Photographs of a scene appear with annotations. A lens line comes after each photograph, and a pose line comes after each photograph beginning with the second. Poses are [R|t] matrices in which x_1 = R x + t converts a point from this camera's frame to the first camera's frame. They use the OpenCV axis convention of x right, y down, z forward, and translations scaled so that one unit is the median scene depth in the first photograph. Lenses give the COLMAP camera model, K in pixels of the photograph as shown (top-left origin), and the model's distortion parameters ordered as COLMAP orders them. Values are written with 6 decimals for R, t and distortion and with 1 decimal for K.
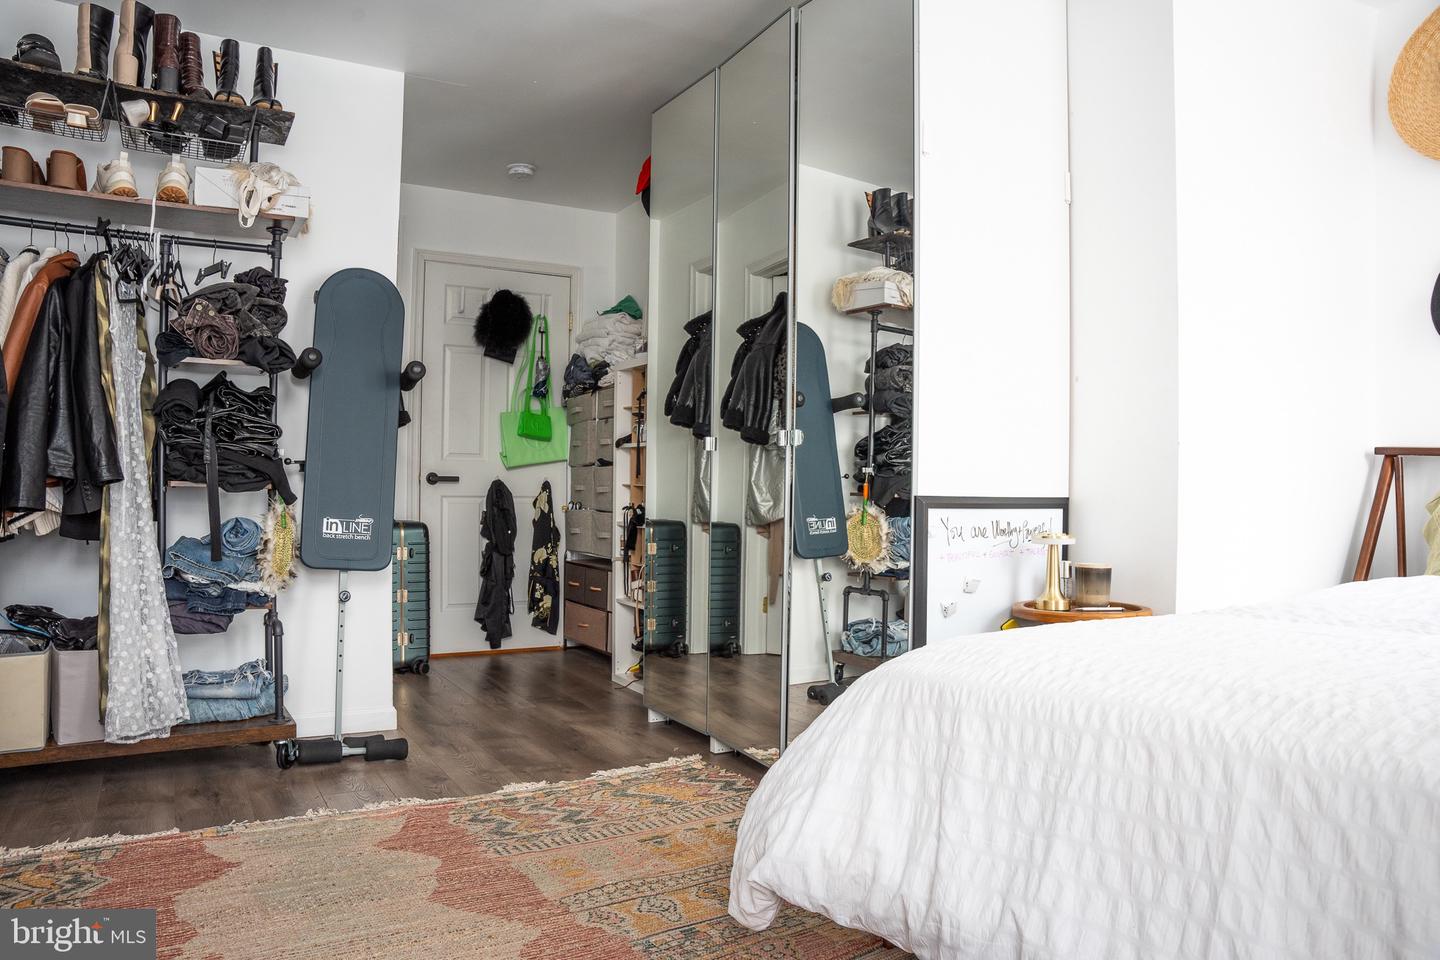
lens RADIAL K [[1008.1, 0, 720.0], [0, 1008.1, 480.0], [0, 0, 1]] dist [-0.003366, 0.000407]
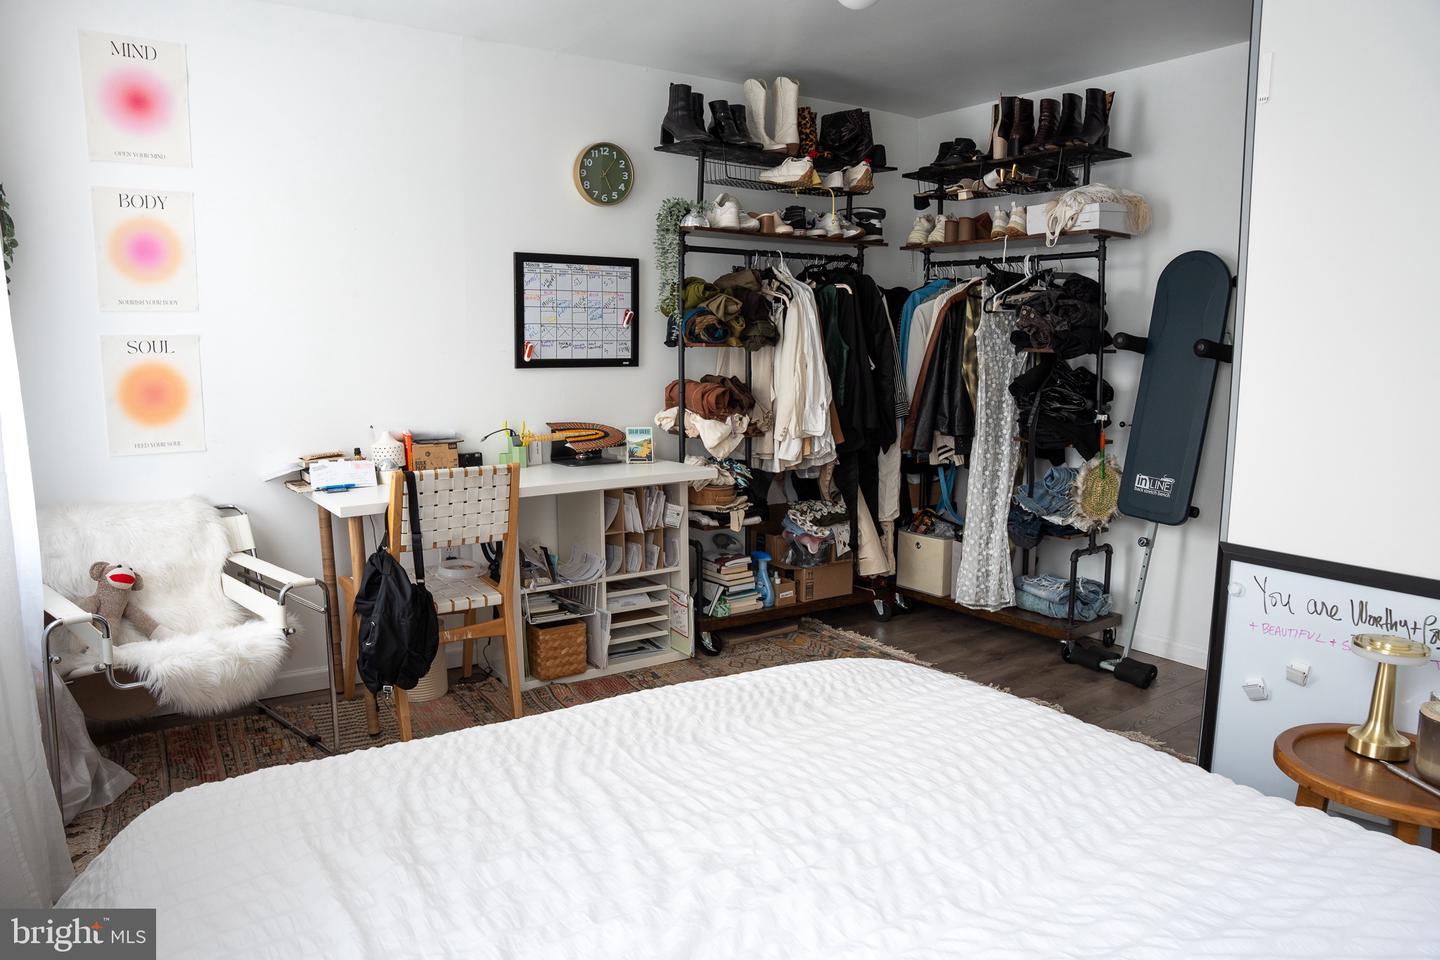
lens RADIAL K [[1008.1, 0, 720.0], [0, 1008.1, 480.0], [0, 0, 1]] dist [-0.003366, 0.000407]
pose [[0.070325, 0.121700, -0.990073, 0.793106], [0.006043, 0.992460, 0.122422, -0.110016], [0.997506, -0.014593, 0.069059, 0.467470]]
